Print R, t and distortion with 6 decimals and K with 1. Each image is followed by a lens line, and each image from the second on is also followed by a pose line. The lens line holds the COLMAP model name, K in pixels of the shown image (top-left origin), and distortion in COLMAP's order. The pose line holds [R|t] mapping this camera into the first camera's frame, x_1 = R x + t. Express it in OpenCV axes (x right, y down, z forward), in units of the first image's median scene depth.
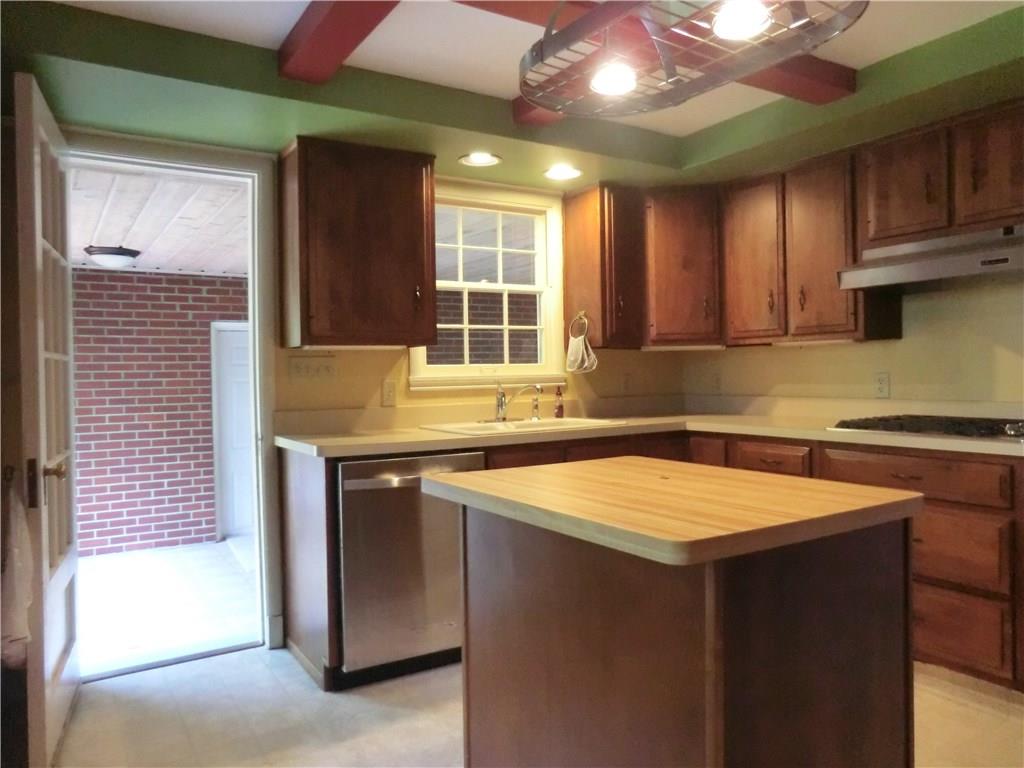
lens RADIAL K [[751.8, 0, 512.6], [0, 751.8, 382.2], [0, 0, 1]] dist [-0.014119, -0.001466]
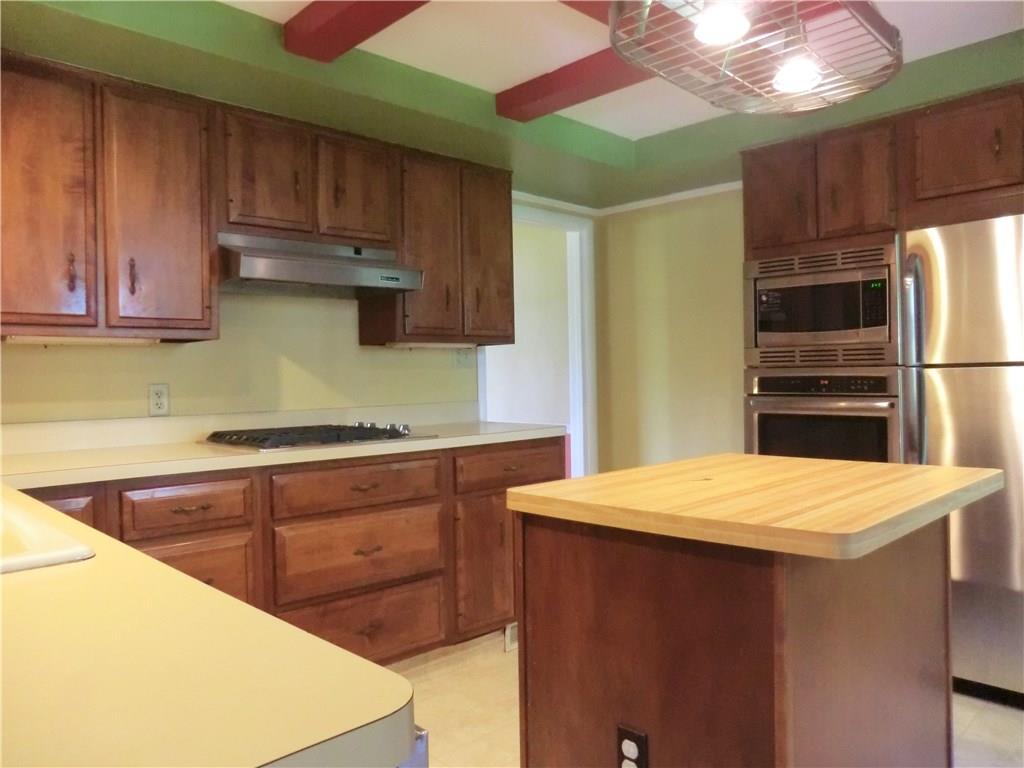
lens RADIAL K [[751.8, 0, 512.7], [0, 751.8, 379.9], [0, 0, 1]] dist [-0.014119, -0.001466]
pose [[-0.207902, -0.002284, 0.978147, -0.444113], [0.025265, 0.999651, 0.007705, -0.015239], [-0.977823, 0.026315, -0.207772, 0.962897]]
